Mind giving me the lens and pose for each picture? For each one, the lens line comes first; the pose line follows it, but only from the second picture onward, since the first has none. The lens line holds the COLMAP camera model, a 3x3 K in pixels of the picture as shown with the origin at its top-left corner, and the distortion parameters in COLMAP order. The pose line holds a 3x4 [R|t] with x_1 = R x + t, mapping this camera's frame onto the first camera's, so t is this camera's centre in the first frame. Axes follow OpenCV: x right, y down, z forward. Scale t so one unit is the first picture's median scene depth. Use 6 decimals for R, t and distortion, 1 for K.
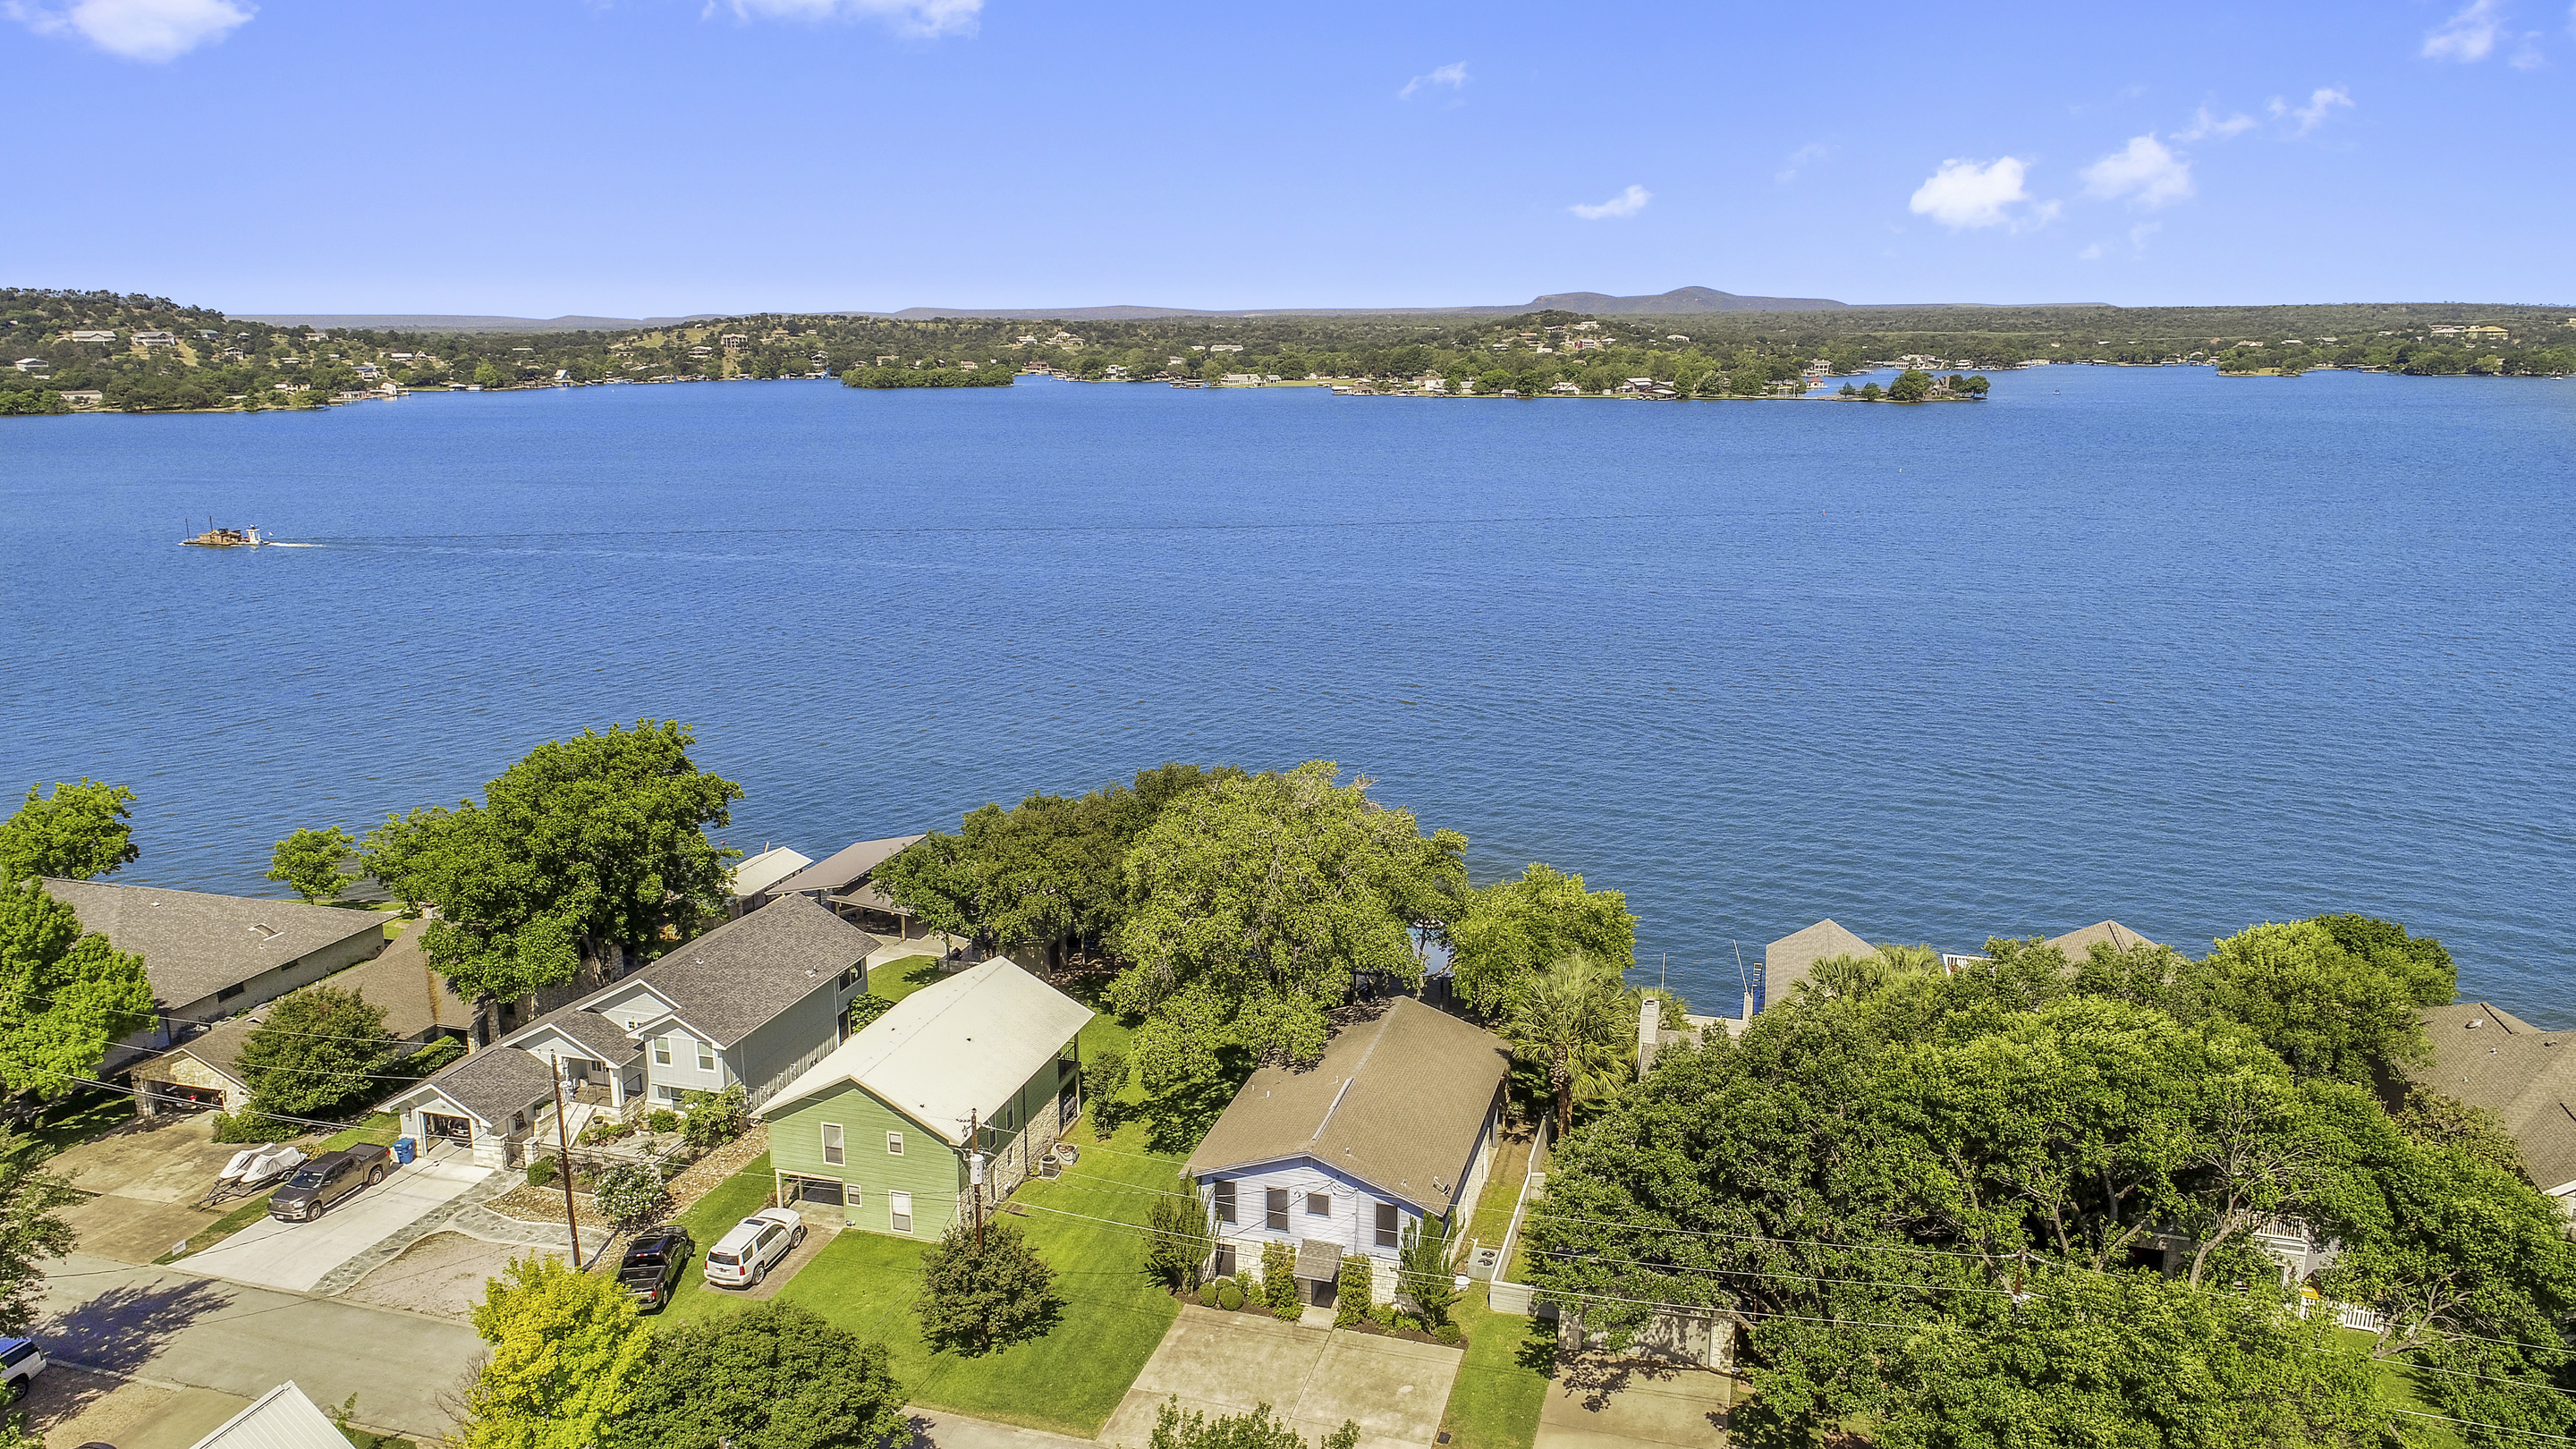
lens RADIAL K [[1782.9, 0, 1288.0], [0, 1782.9, 724.5], [0, 0, 1]] dist [0.005675, -0.000640]
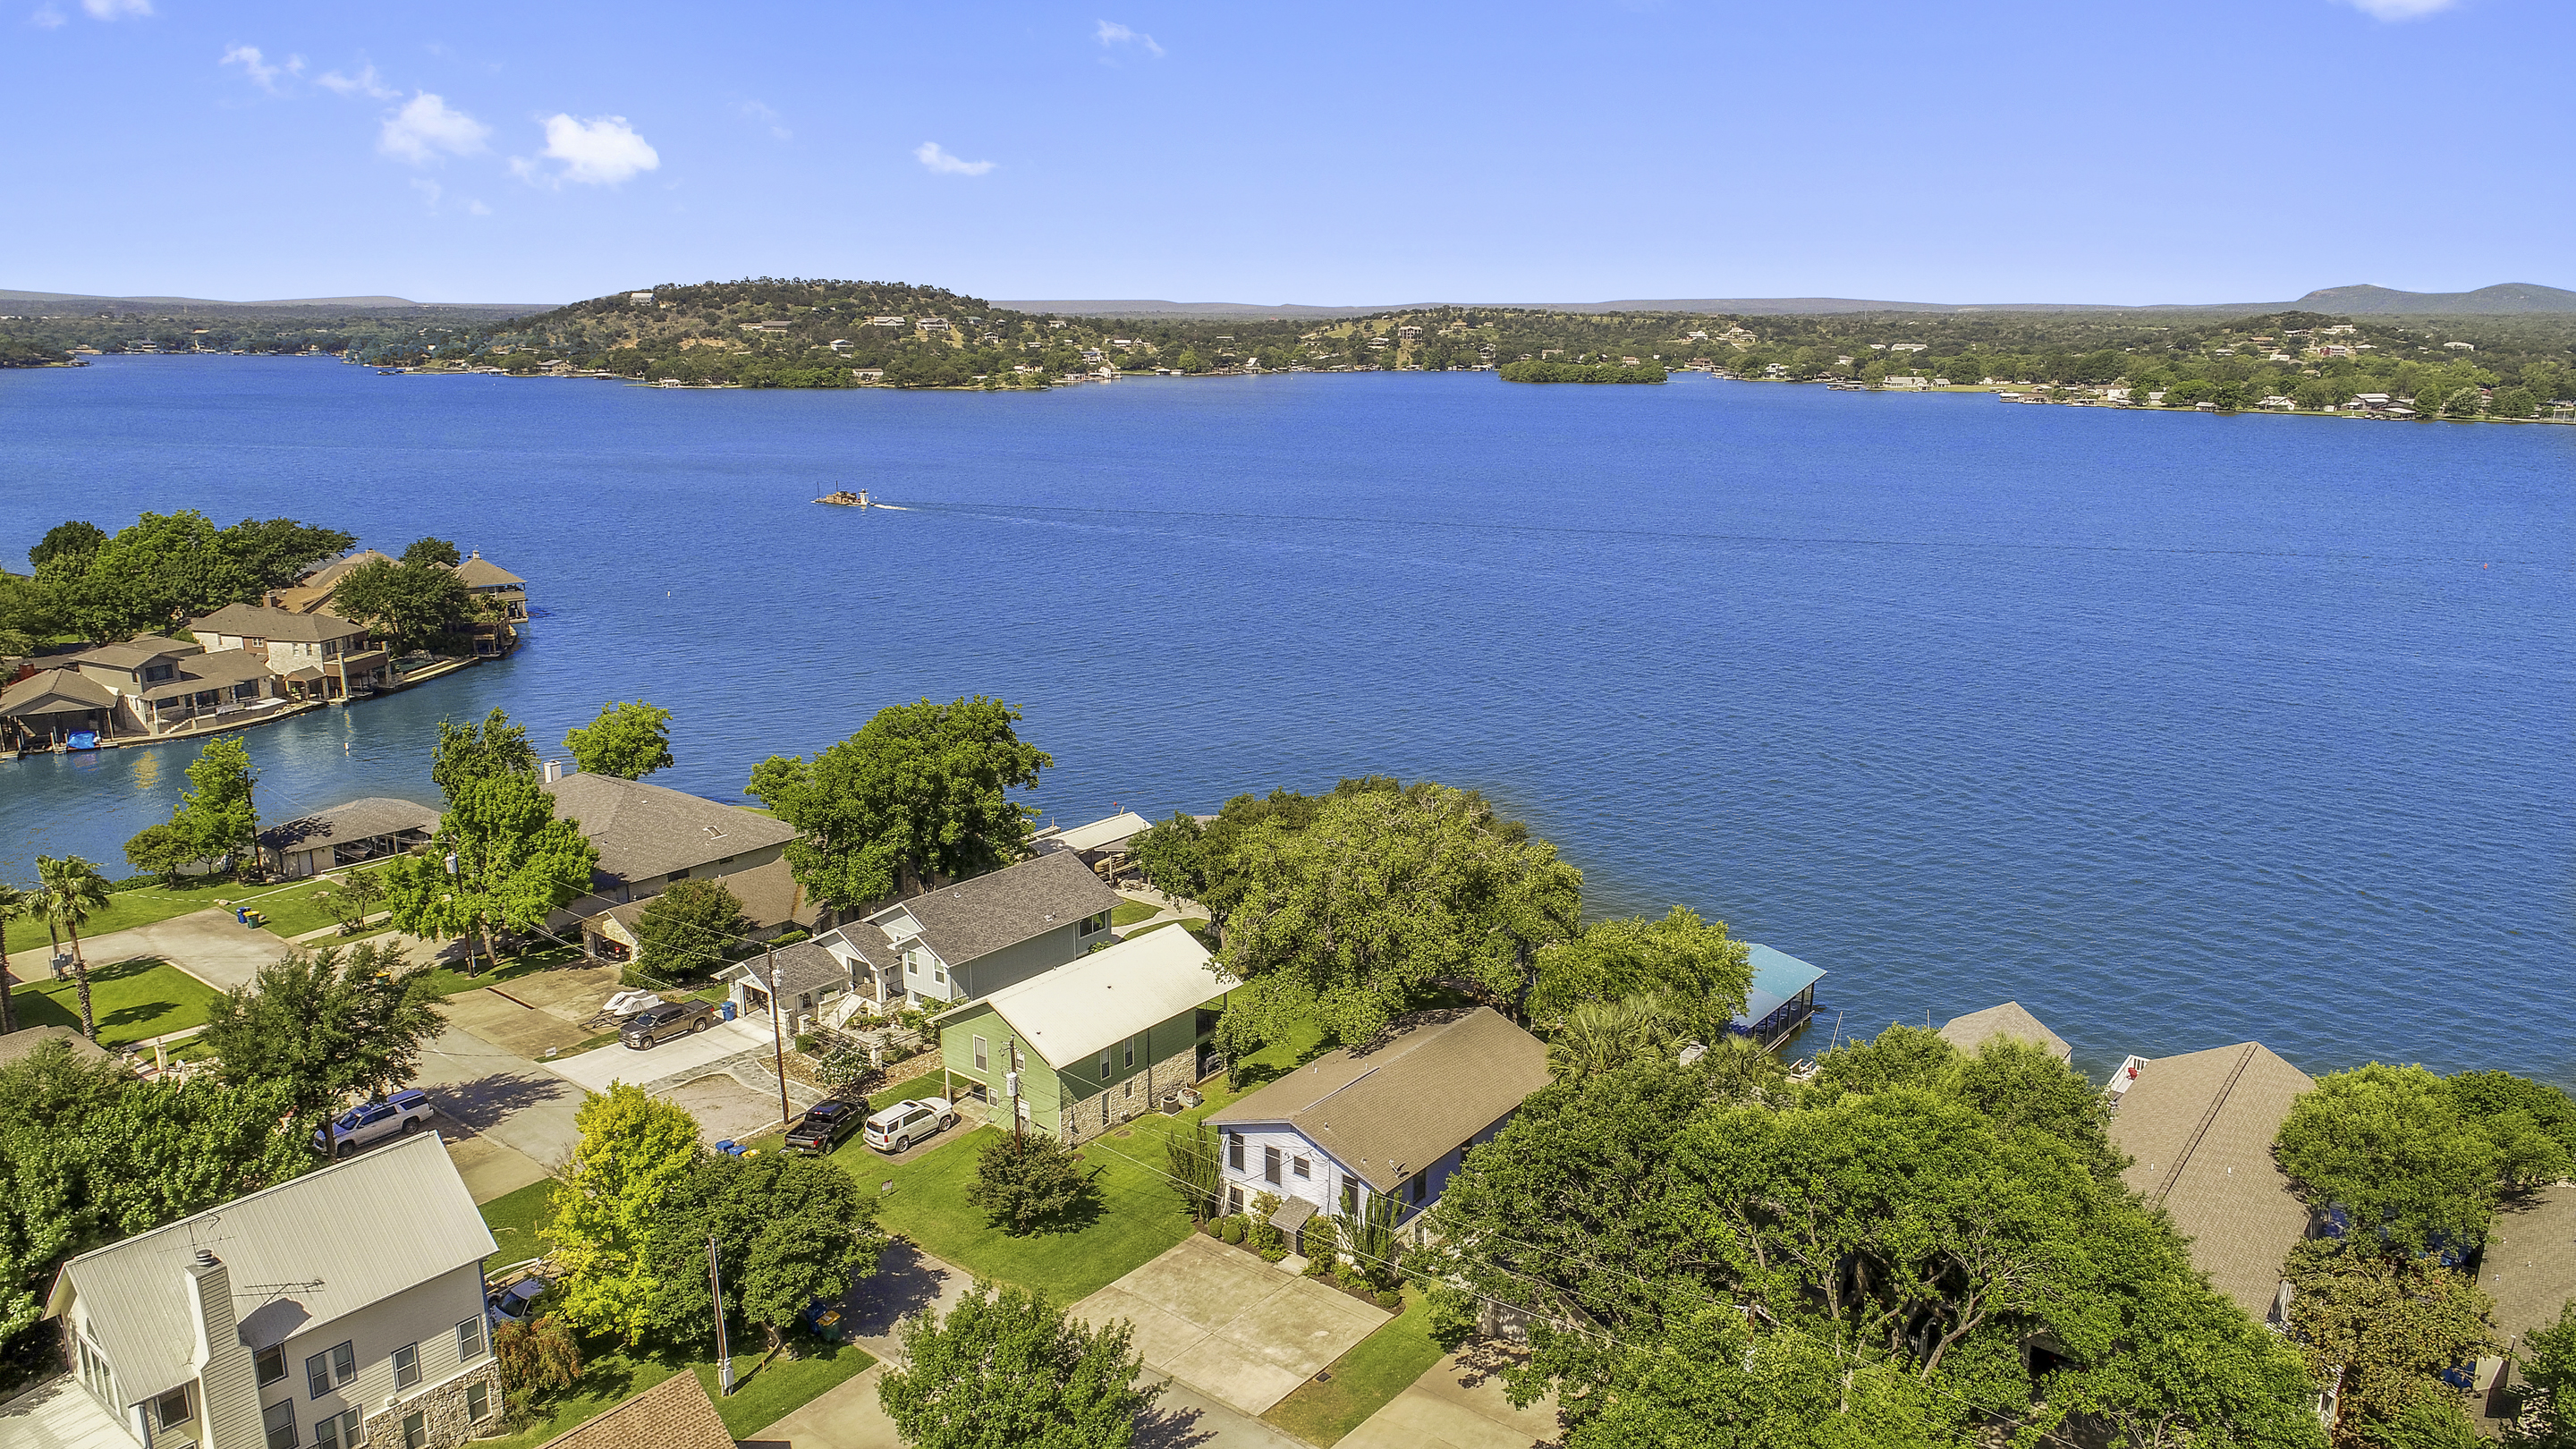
lens RADIAL K [[1782.9, 0, 1288.0], [0, 1782.9, 724.5], [0, 0, 1]] dist [0.005675, -0.000640]
pose [[0.931698, 0.092620, -0.351227, 0.267767], [-0.091146, 0.995621, 0.020765, -0.026559], [0.351612, 0.012667, 0.936060, -0.058436]]
